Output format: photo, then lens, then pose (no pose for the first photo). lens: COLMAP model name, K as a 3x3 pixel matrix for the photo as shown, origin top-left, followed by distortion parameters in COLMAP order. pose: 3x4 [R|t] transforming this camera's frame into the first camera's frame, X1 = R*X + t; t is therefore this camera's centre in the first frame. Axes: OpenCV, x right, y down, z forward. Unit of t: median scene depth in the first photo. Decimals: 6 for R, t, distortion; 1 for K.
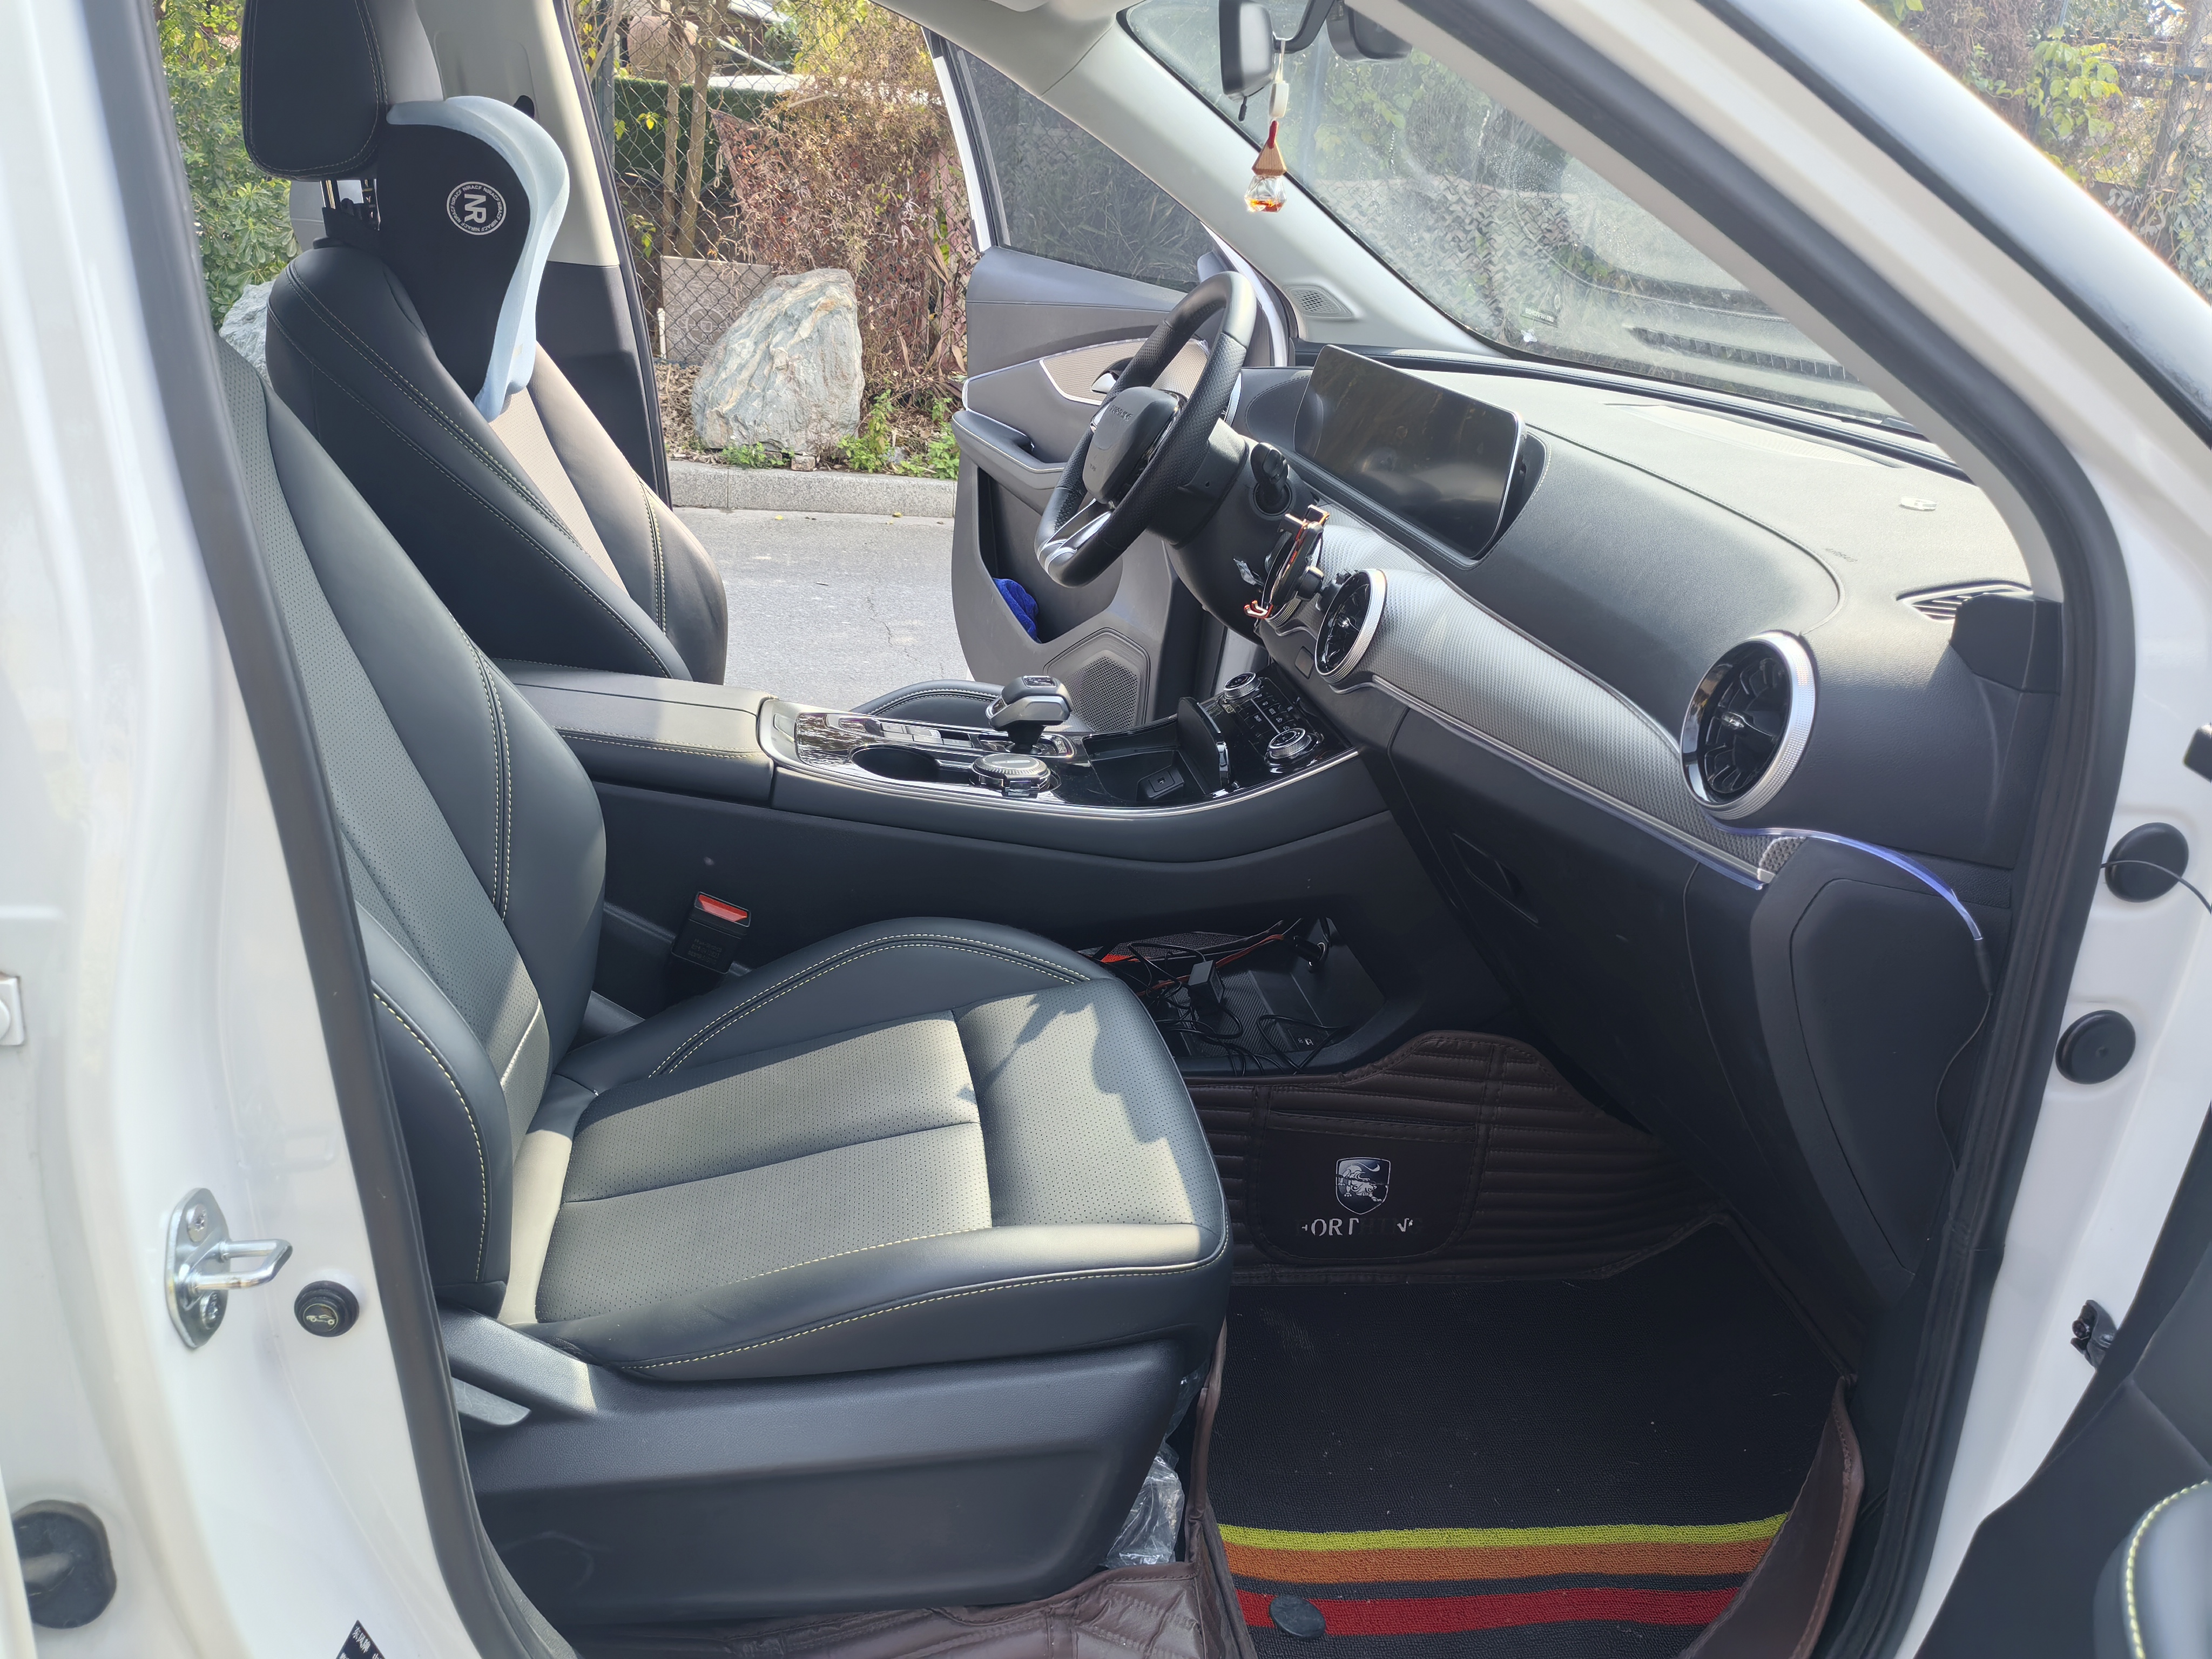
lens RADIAL K [[1735.3, 0, 1106.0], [0, 1735.3, 829.5], [0, 0, 1]] dist [-0.008434, 0.031139]
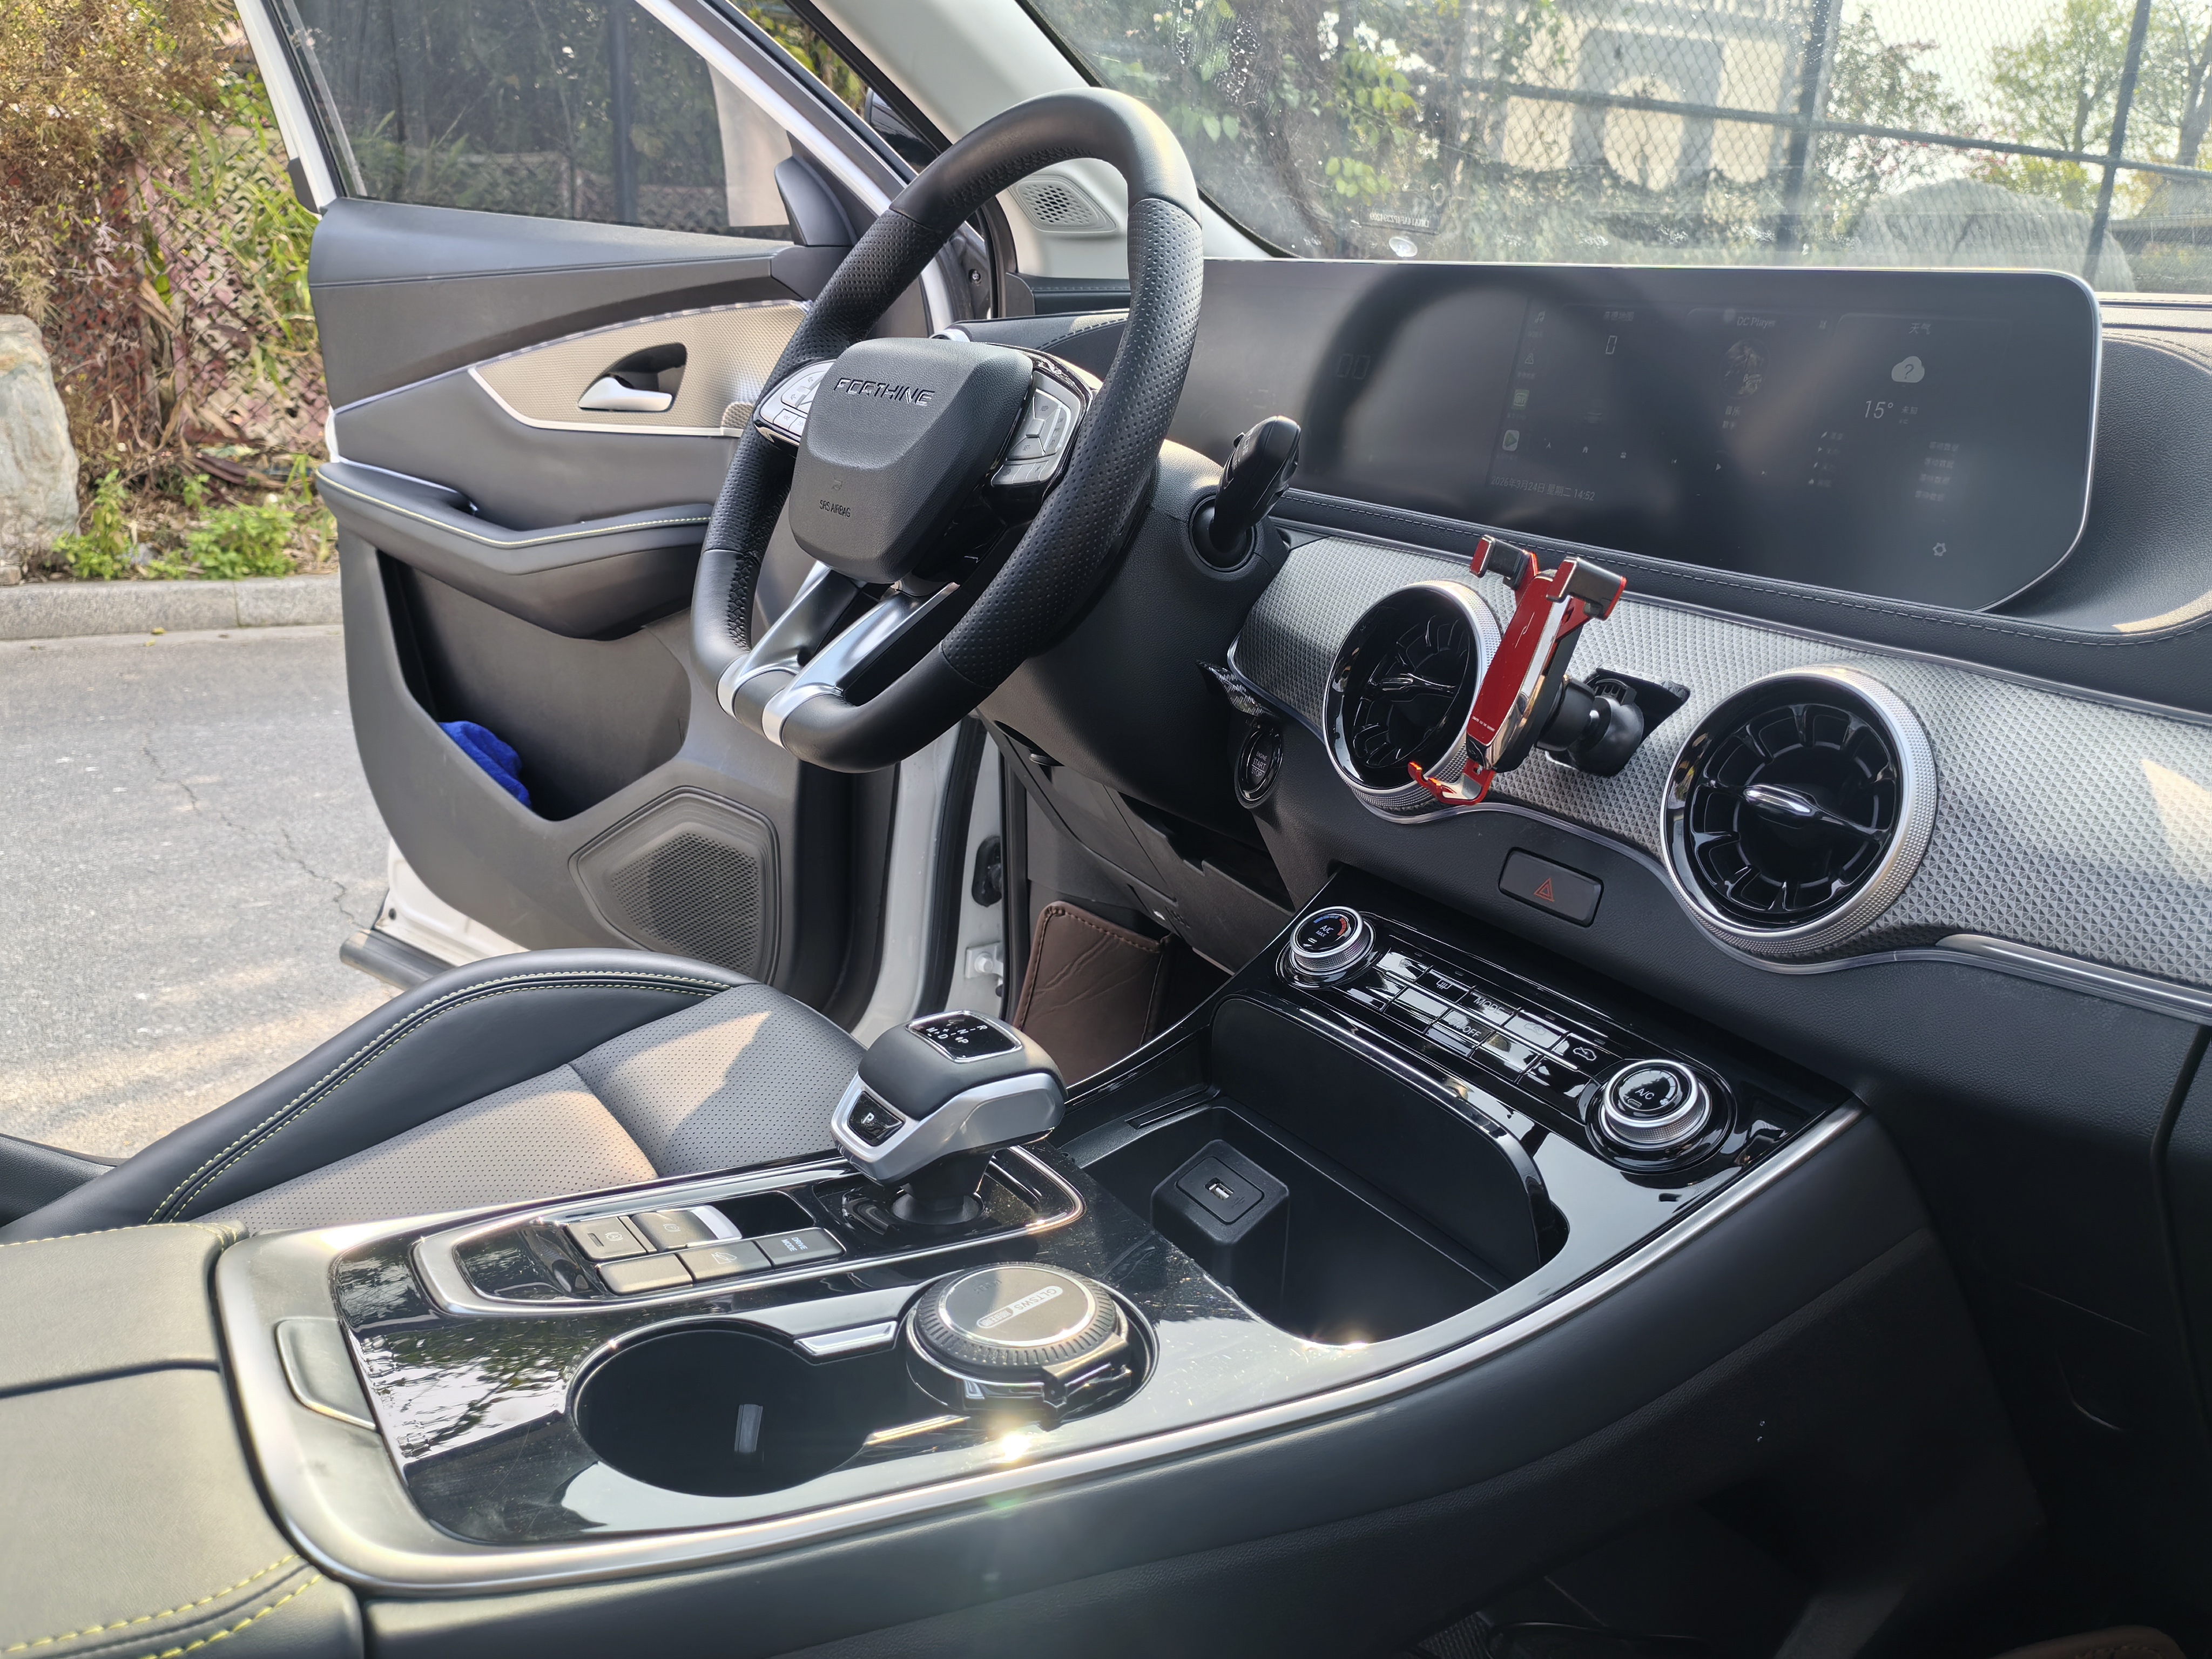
lens RADIAL K [[1688.6, 0, 1104.4], [0, 1688.6, 841.2], [0, 0, 1]] dist [0.086636, -0.100387]
pose [[0.914647, -0.154419, 0.373597, -0.035564], [0.162272, 0.986690, 0.010553, -0.030517], [-0.370254, 0.050972, 0.927531, 0.148558]]
